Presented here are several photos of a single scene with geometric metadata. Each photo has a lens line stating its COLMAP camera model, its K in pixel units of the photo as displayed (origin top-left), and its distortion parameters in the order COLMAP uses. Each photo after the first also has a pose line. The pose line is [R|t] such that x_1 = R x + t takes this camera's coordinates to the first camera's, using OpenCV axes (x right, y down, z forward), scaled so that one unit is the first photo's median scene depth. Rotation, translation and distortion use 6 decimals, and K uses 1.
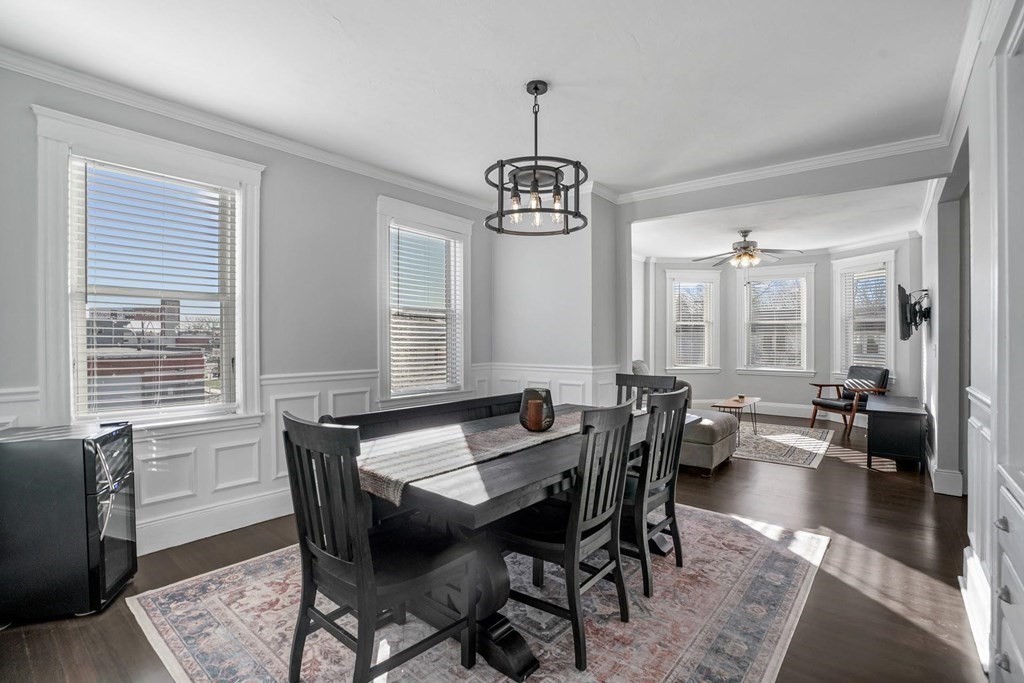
lens RADIAL K [[483.2, 0, 507.7], [0, 483.2, 340.2], [0, 0, 1]] dist [-0.006218, 0.000449]
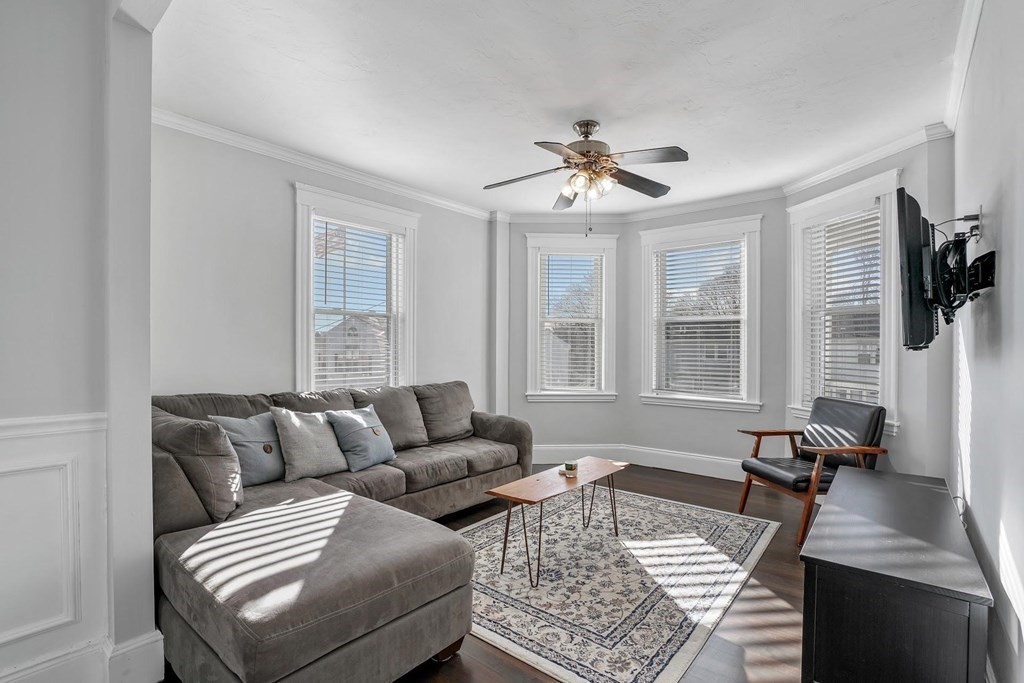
lens RADIAL K [[483.2, 0, 517.2], [0, 483.2, 349.7], [0, 0, 1]] dist [-0.006218, 0.000449]
pose [[0.999985, 0.002273, -0.004941, 0.405487], [-0.002267, 0.999997, 0.001261, 0.000705], [0.004943, -0.001250, 0.999987, 0.490818]]
